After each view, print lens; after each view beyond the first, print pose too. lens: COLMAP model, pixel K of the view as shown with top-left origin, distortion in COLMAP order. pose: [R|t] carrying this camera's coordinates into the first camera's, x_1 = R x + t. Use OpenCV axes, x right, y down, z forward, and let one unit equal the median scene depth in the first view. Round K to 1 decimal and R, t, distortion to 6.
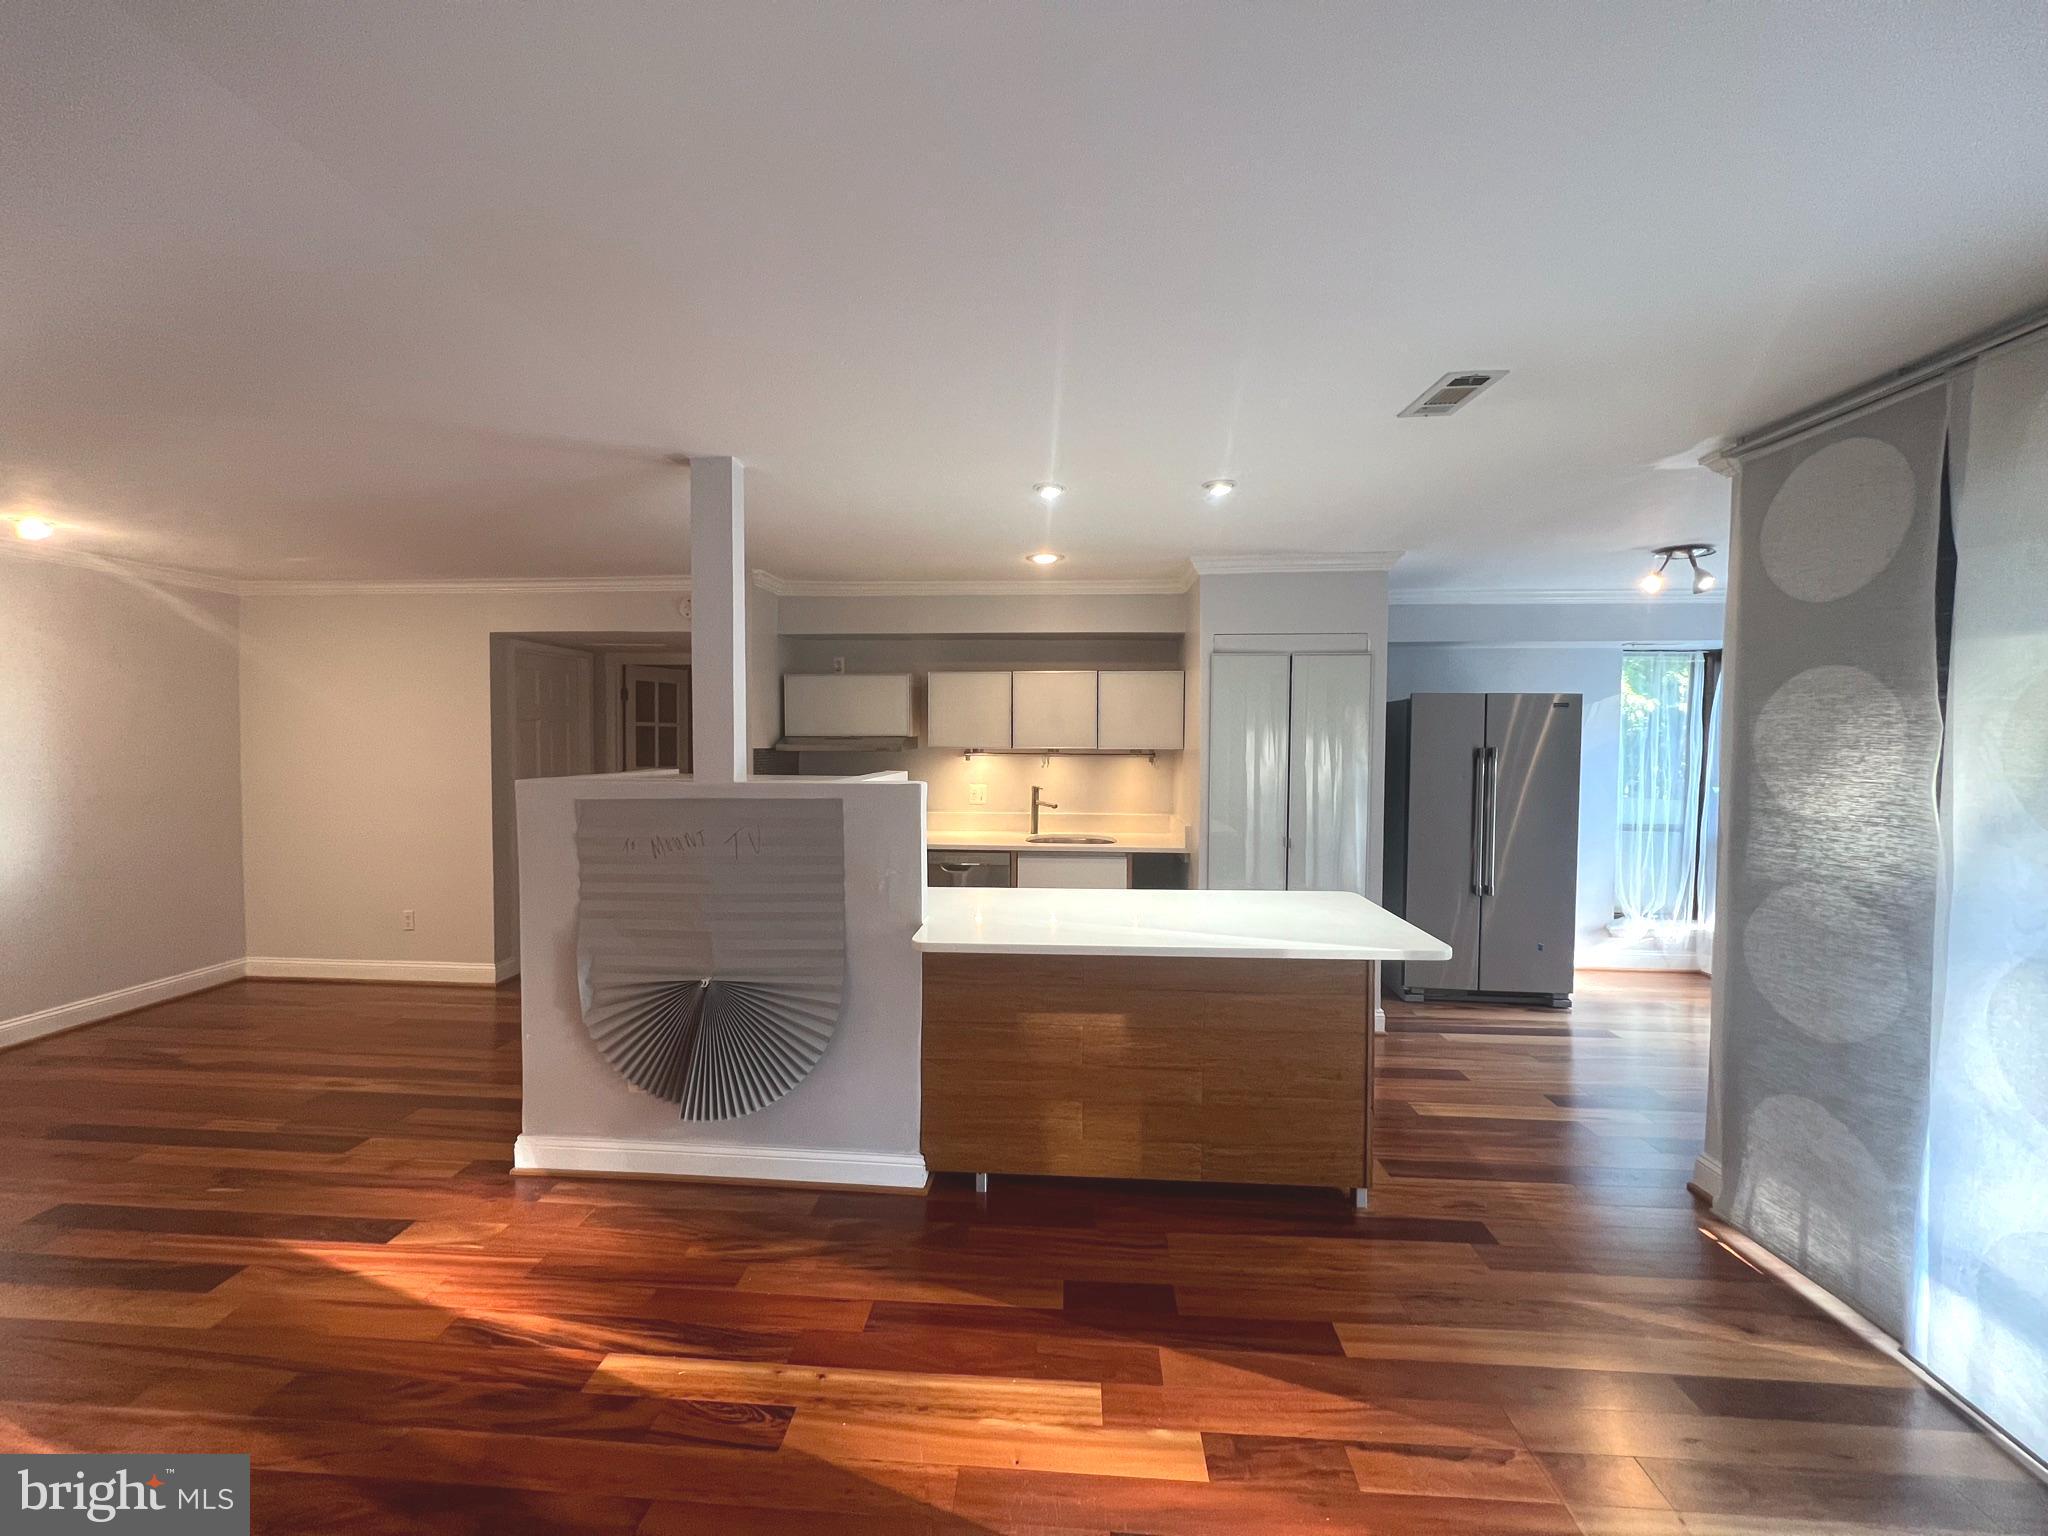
lens RADIAL K [[815.0, 0, 1016.8], [0, 815.0, 768.6], [0, 0, 1]] dist [-0.000173, -0.000823]
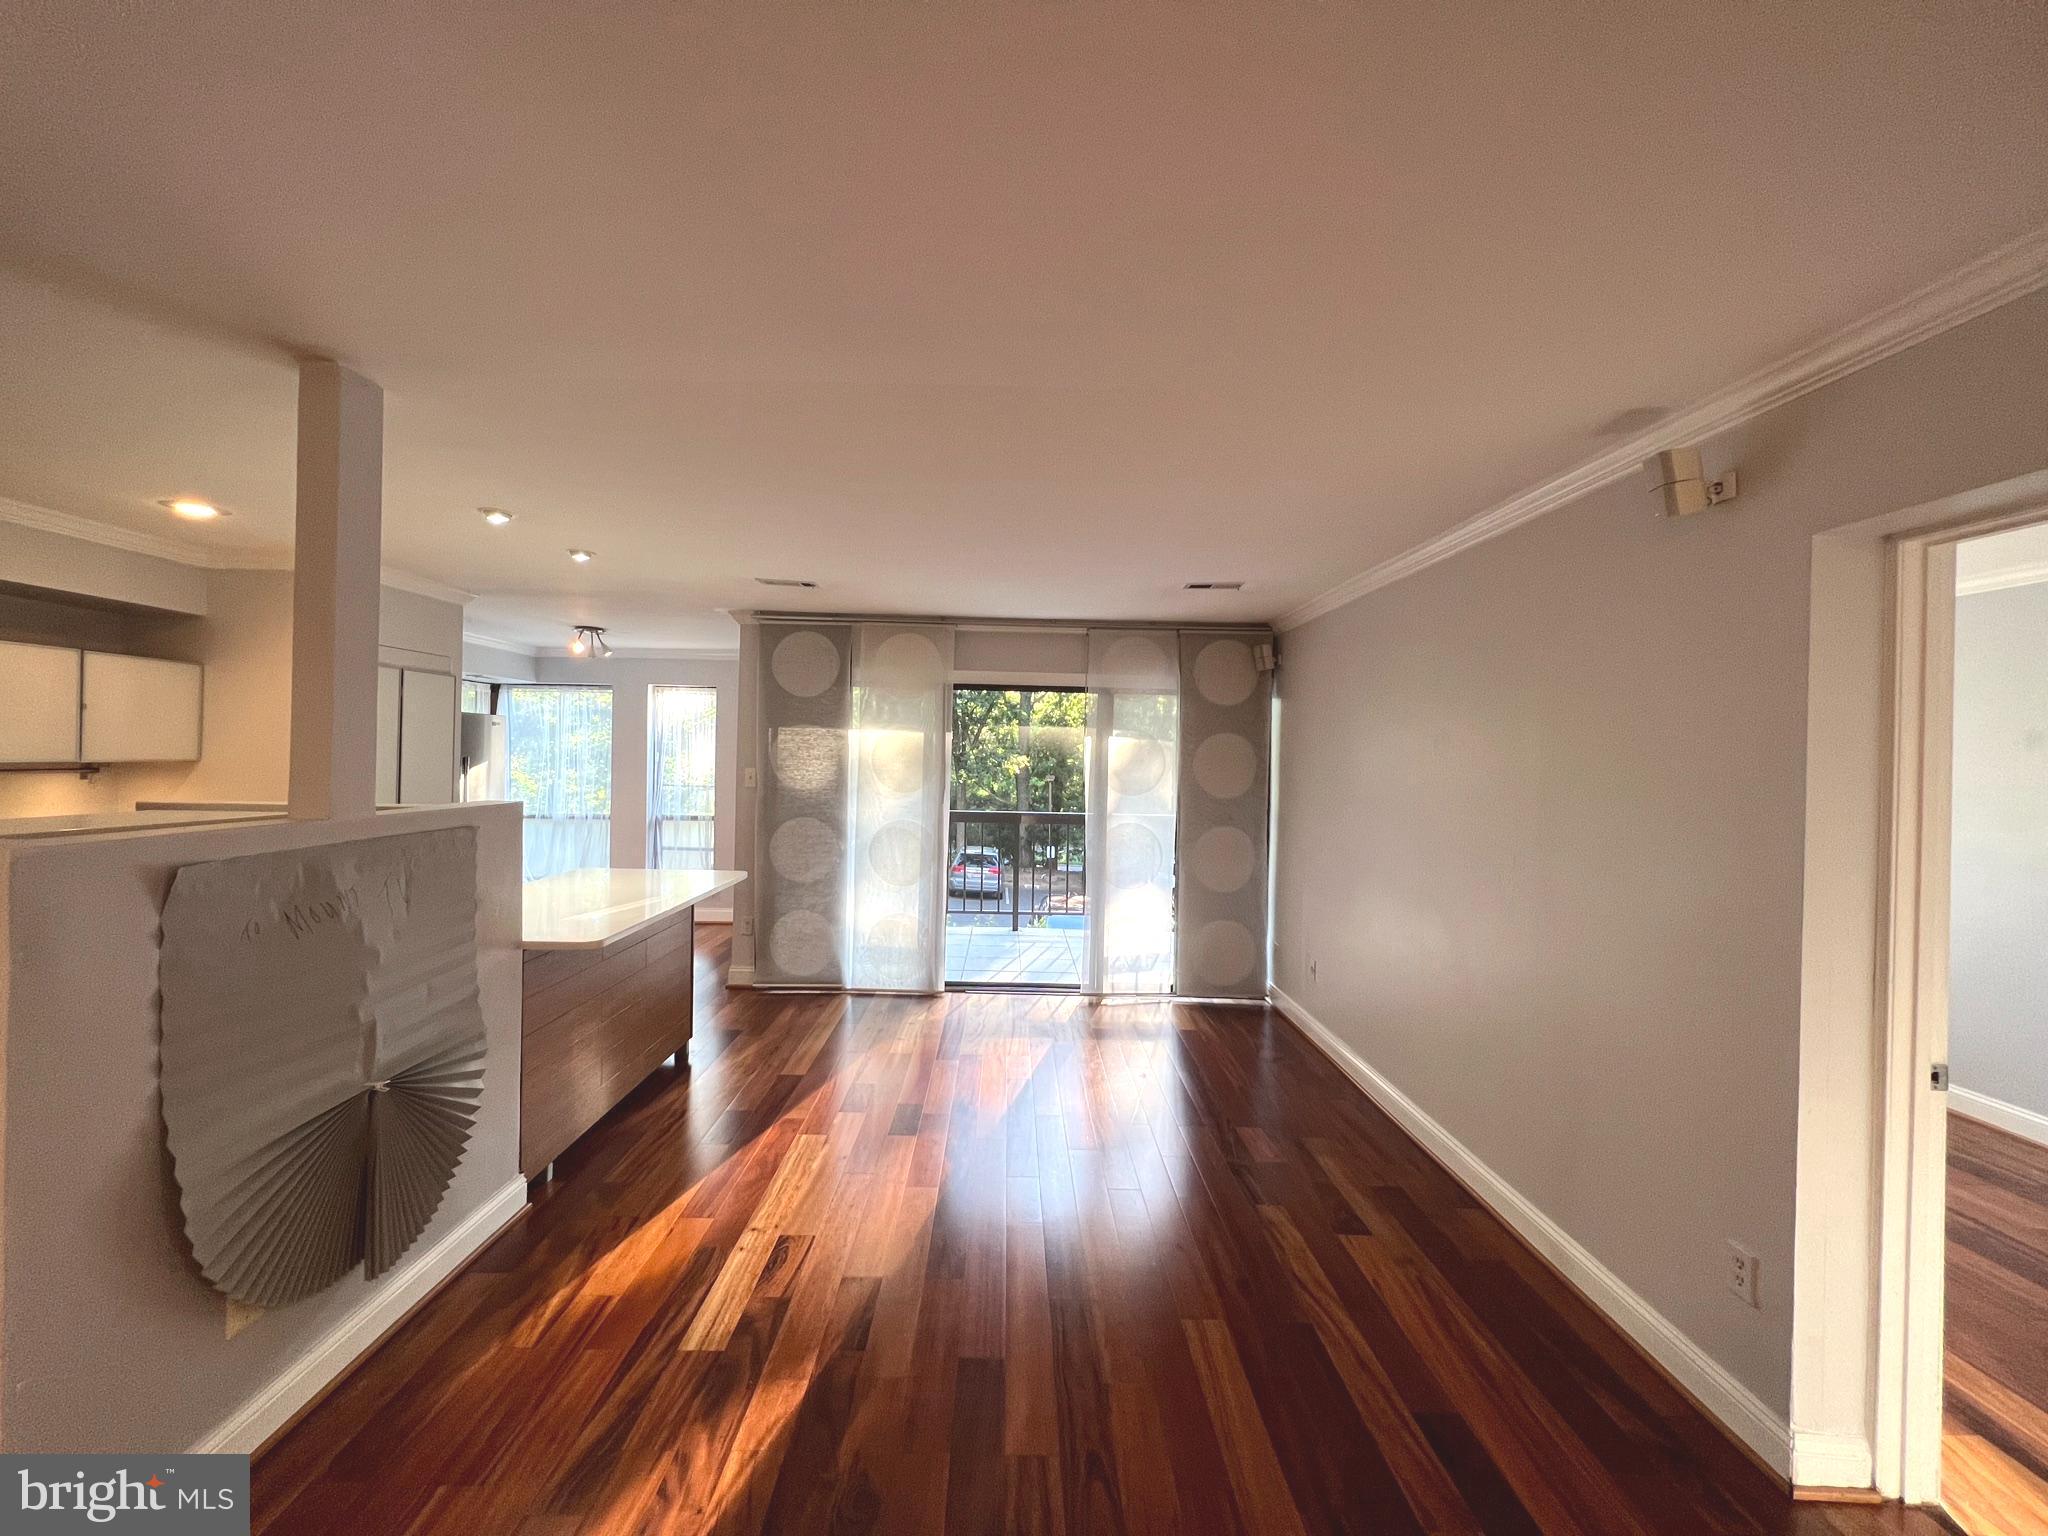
lens RADIAL K [[815.0, 0, 1018.6], [0, 815.0, 762.6], [0, 0, 1]] dist [-0.000173, -0.000823]
pose [[-0.080667, -0.012964, 0.996657, -1.127164], [0.020850, 0.999675, 0.014691, -0.029205], [-0.996523, 0.021966, -0.080371, 0.454084]]
